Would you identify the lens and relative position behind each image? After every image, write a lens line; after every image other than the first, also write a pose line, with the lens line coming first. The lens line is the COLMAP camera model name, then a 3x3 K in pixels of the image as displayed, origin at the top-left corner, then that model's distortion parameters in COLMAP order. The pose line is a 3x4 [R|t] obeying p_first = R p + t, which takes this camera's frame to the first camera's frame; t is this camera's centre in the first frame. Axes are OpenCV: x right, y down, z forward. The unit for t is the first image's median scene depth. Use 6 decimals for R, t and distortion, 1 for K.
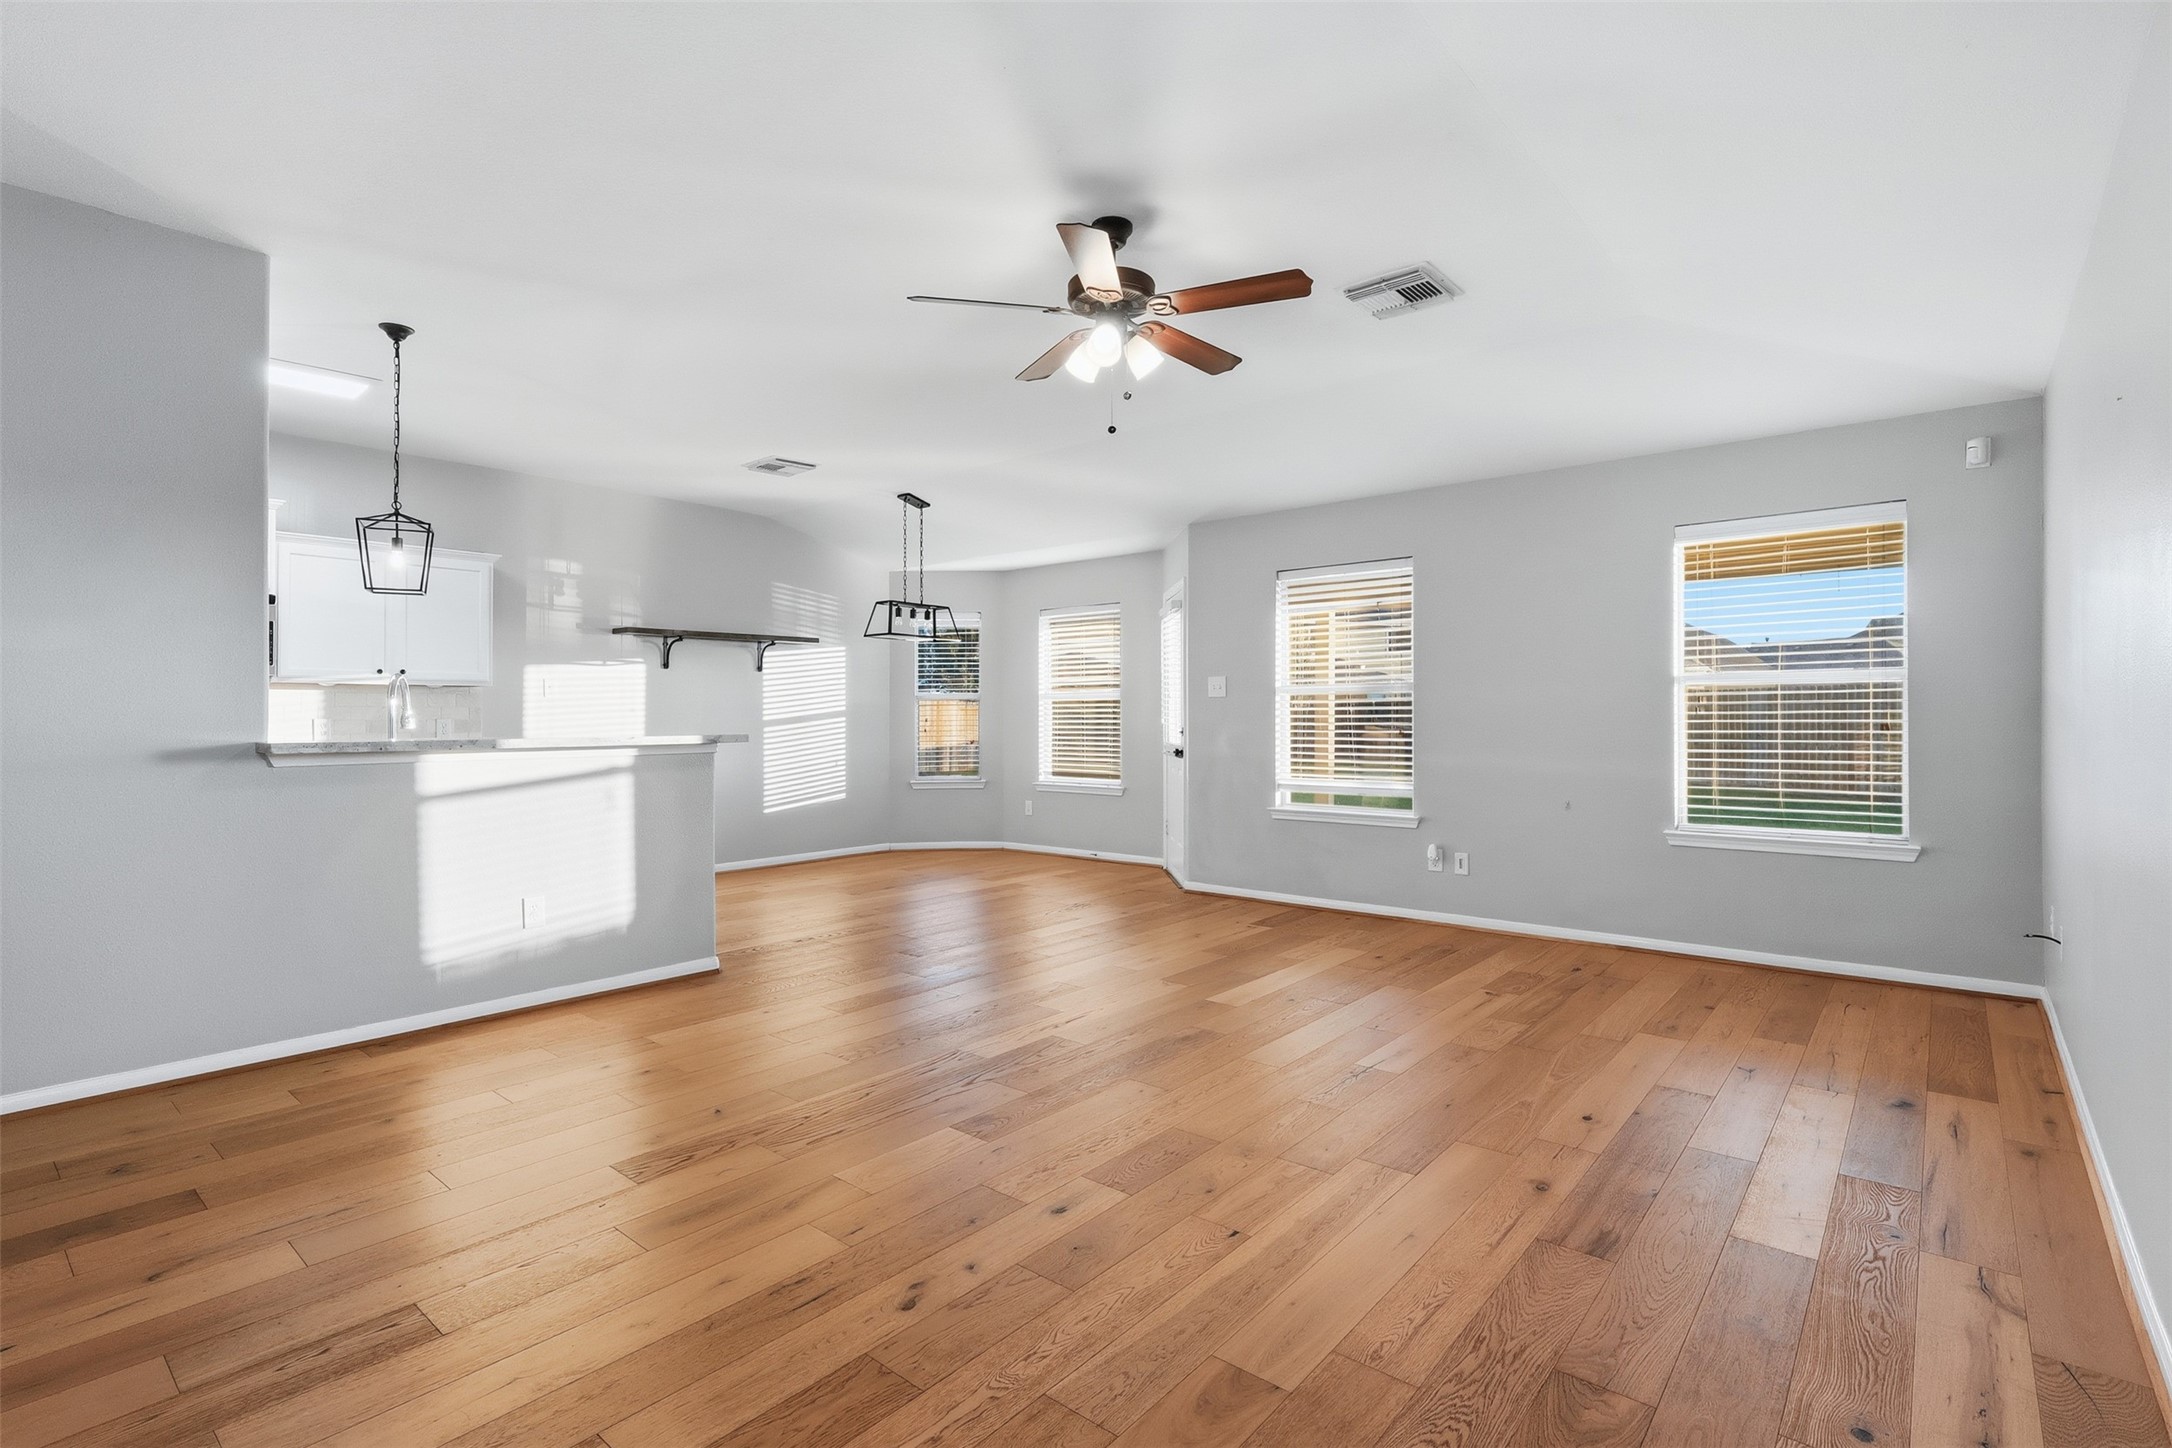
lens RADIAL K [[1017.7, 0, 1086.3], [0, 1017.7, 714.5], [0, 0, 1]] dist [-0.004659, 0.000899]
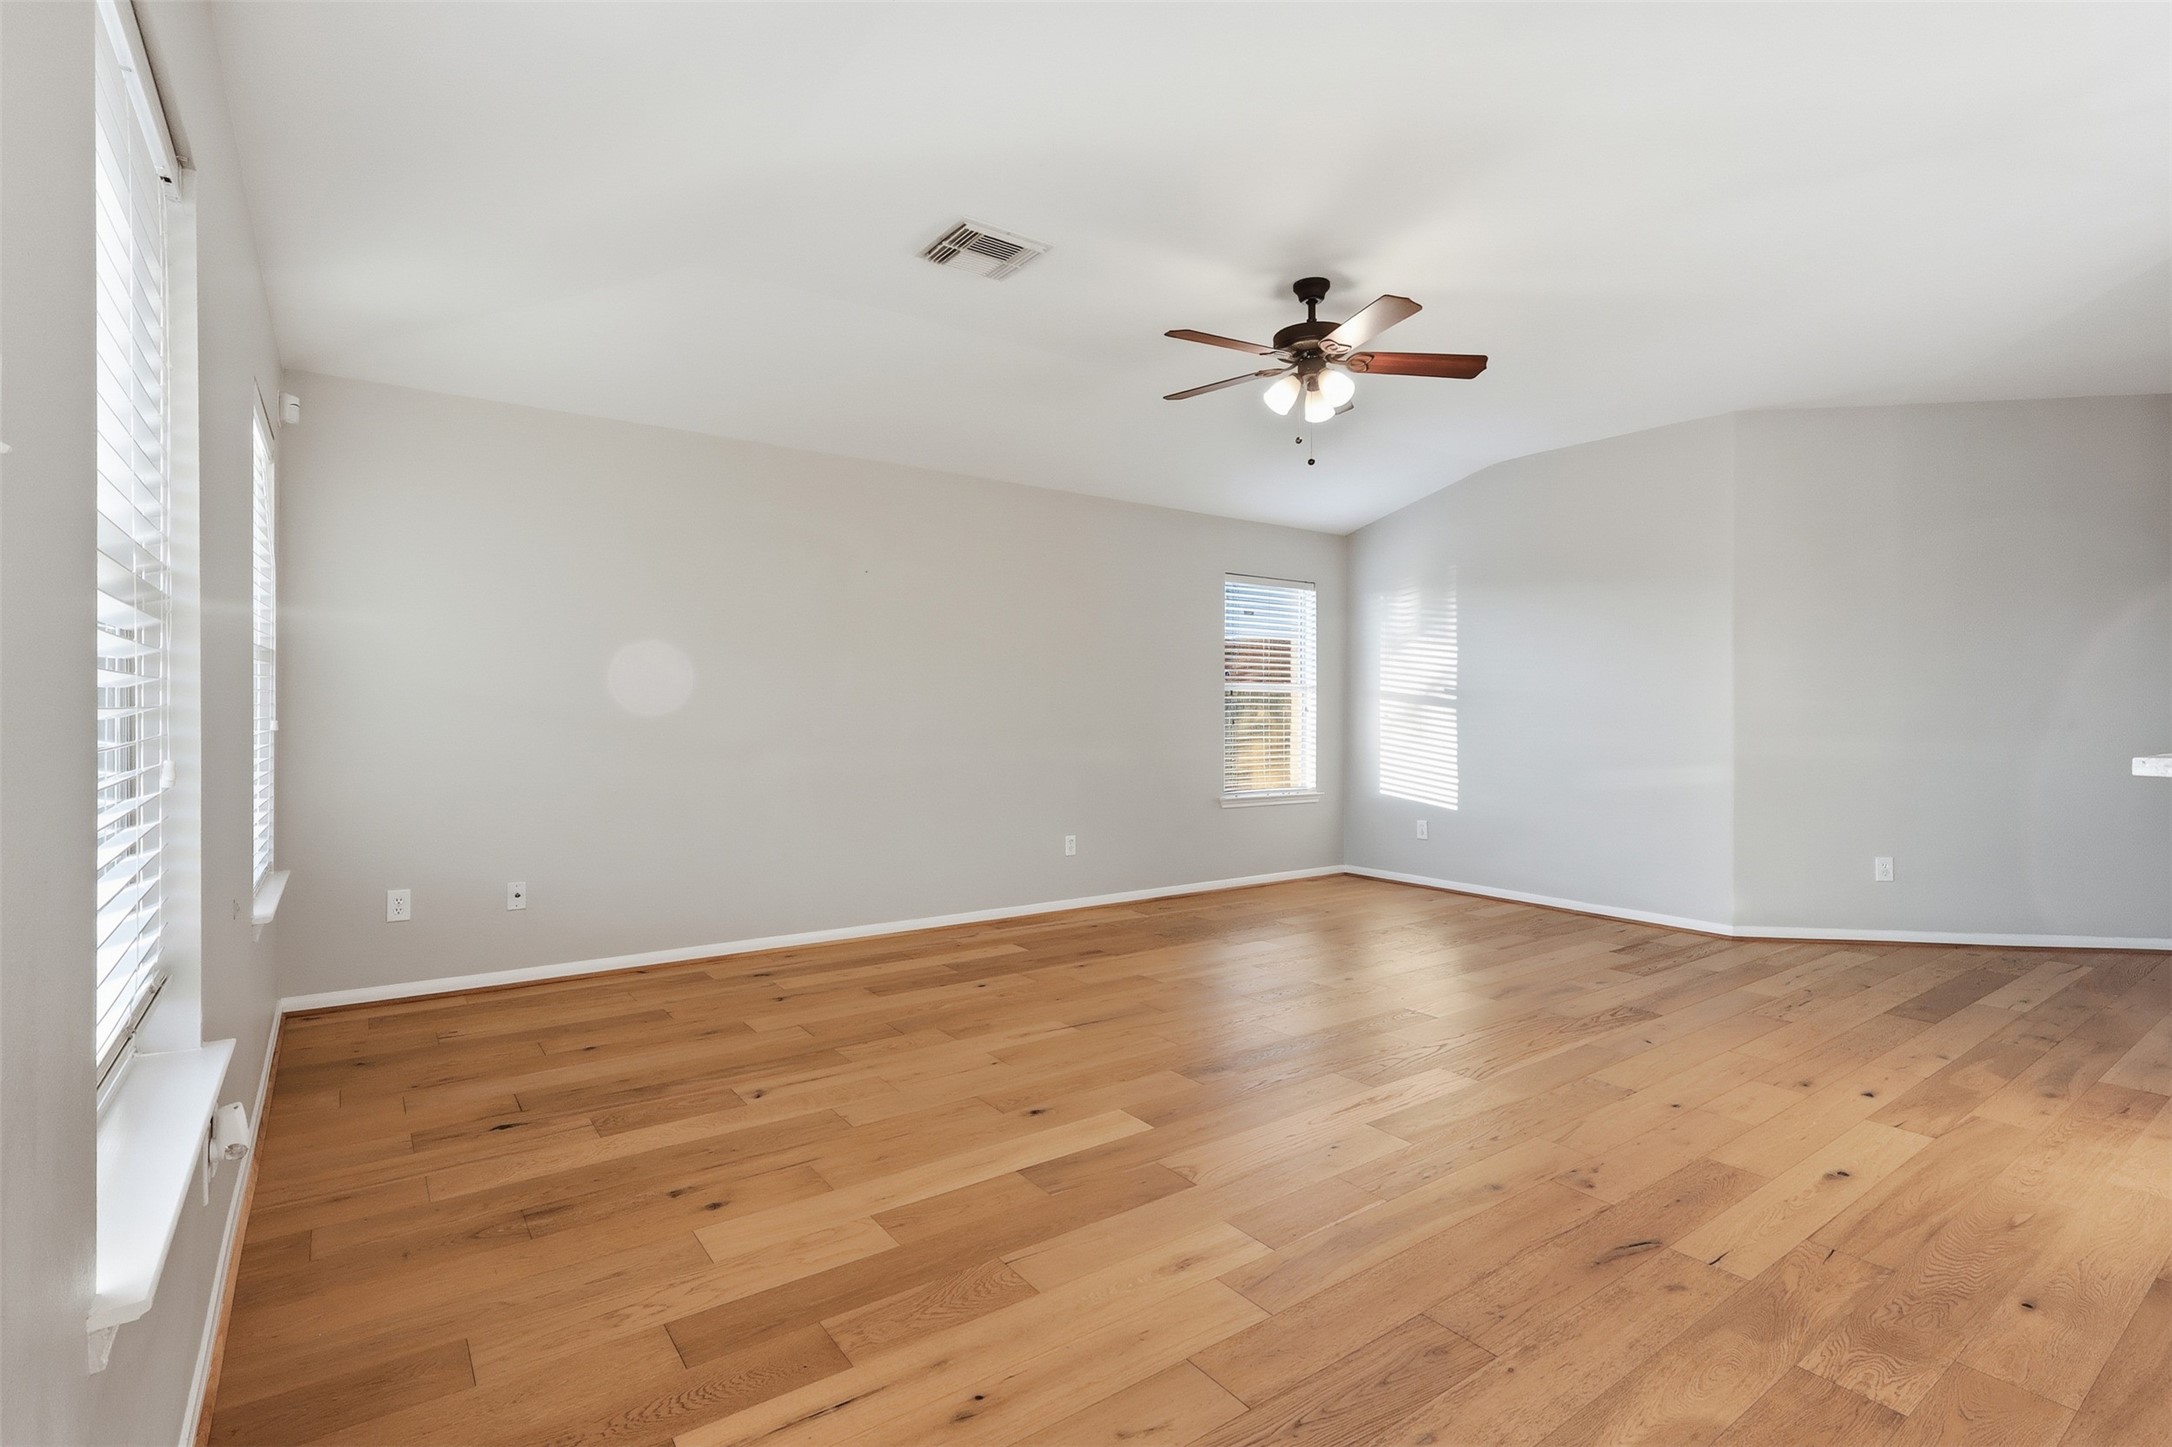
lens RADIAL K [[1017.7, 0, 1086.3], [0, 1017.7, 714.0], [0, 0, 1]] dist [-0.004659, 0.000899]
pose [[-0.971856, -0.002047, 0.235567, 0.000819], [-0.001725, 0.999997, 0.001576, 0.001254], [-0.235569, 0.001126, -0.971857, 1.248929]]
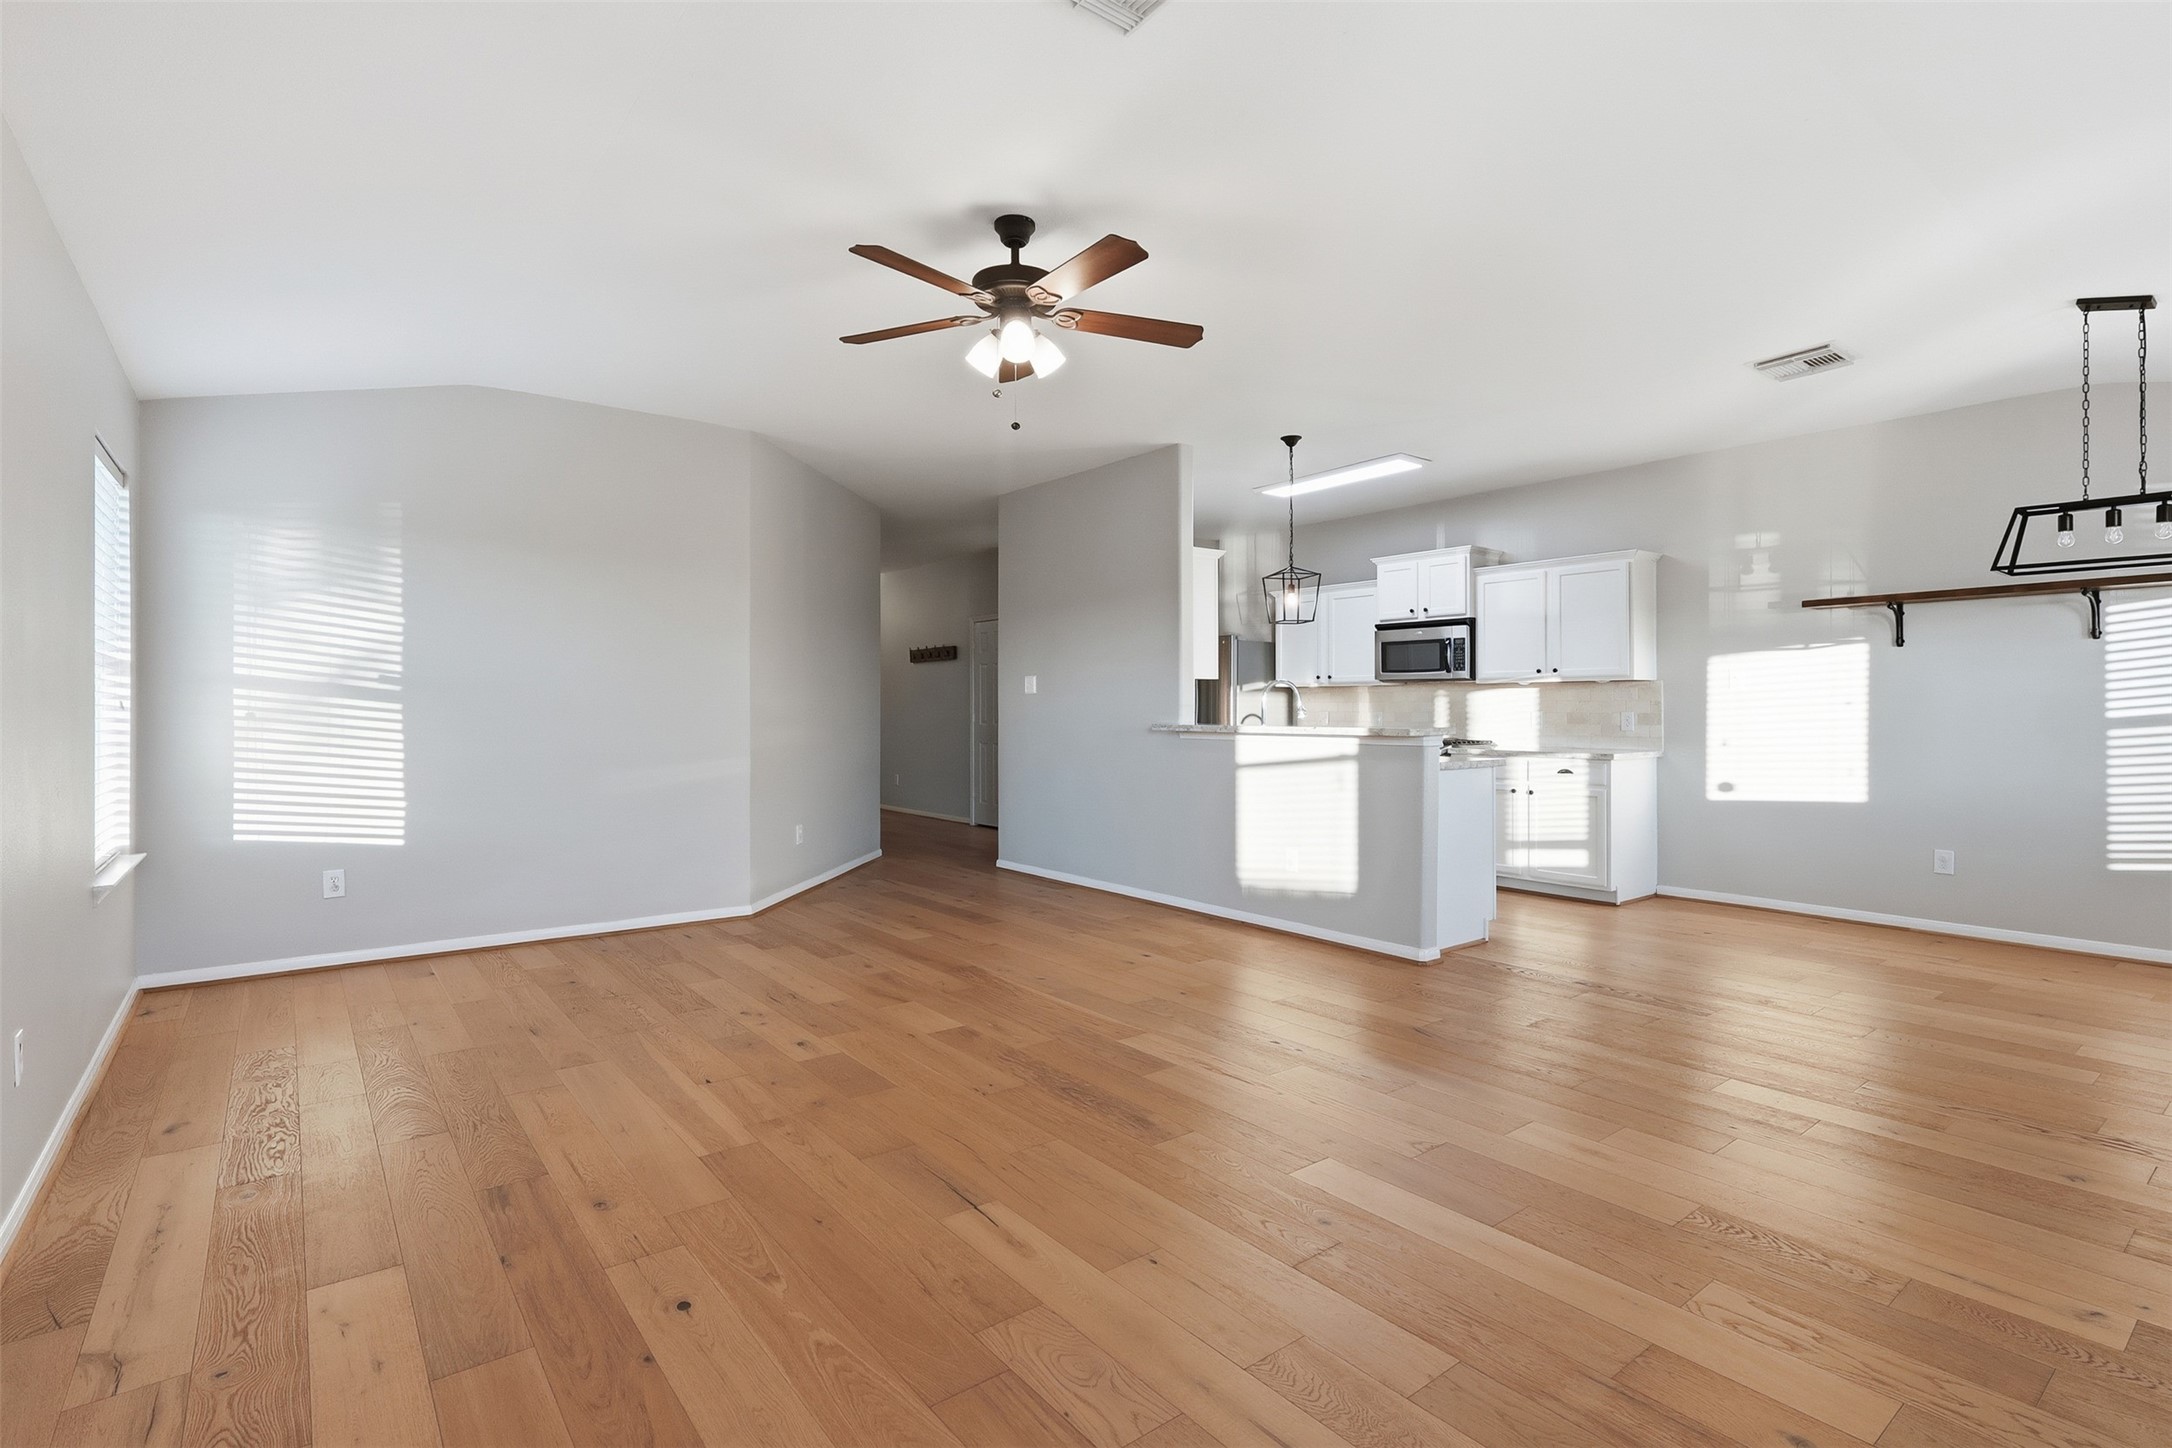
lens RADIAL K [[1028.2, 0, 1082.4], [0, 1028.2, 709.4], [0, 0, 1]] dist [-0.000335, 0.000388]
pose [[-0.206507, 0.004343, -0.978436, 0.579944], [0.000262, 0.999990, 0.004383, -0.002569], [0.978445, 0.000649, -0.206506, 0.733202]]
